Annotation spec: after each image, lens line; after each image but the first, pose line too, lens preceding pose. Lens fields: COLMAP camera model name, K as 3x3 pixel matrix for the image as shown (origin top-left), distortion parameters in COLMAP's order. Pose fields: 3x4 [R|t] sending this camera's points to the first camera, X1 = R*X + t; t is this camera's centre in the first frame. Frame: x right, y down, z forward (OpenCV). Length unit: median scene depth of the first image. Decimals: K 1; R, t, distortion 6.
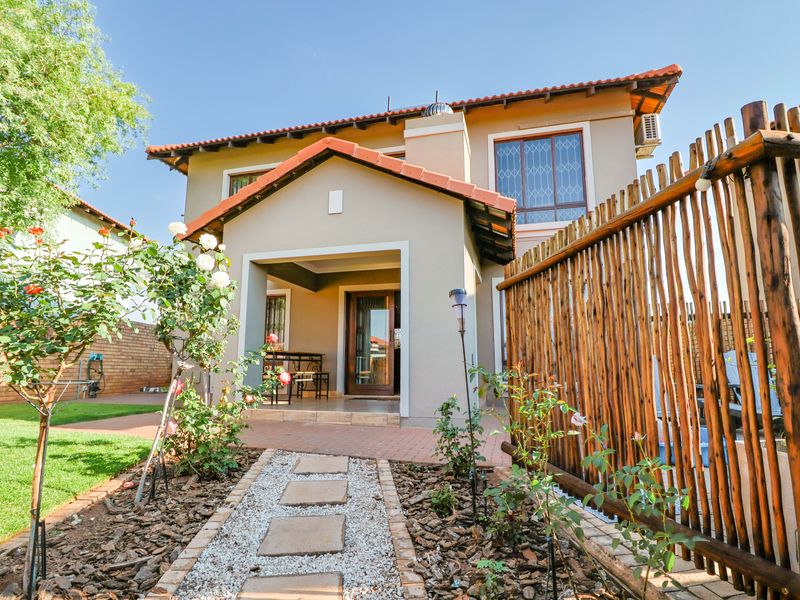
lens RADIAL K [[440.6, 0, 410.4], [0, 440.6, 300.1], [0, 0, 1]] dist [-0.000438, -0.001081]
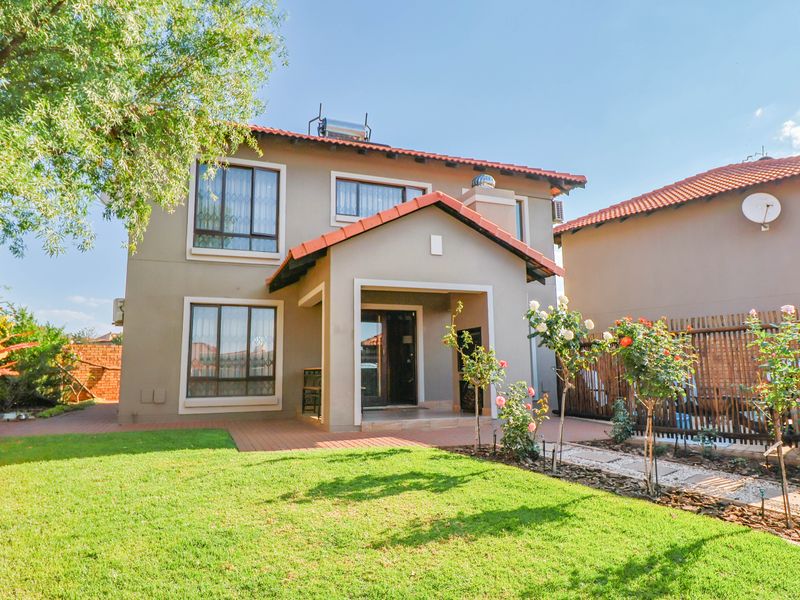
lens RADIAL K [[510.4, 0, 398.5], [0, 510.4, 301.2], [0, 0, 1]] dist [-0.000807, -0.000673]
pose [[0.813720, 0.071277, 0.576871, -1.022494], [-0.077703, 0.996884, -0.013566, -0.042243], [-0.576041, -0.033786, 0.816723, -0.082455]]
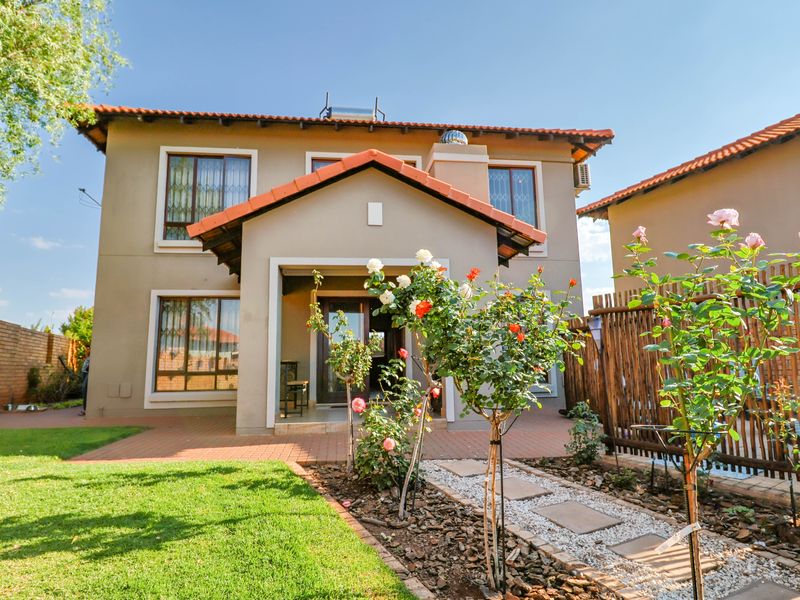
lens RADIAL K [[460.8, 0, 401.7], [0, 460.8, 297.8], [0, 0, 1]] dist [-0.007699, -0.003160]
pose [[0.928028, 0.039102, 0.370451, -0.486667], [-0.039687, 0.999194, -0.006046, -0.025269], [-0.370389, -0.009091, 0.928832, -0.009527]]
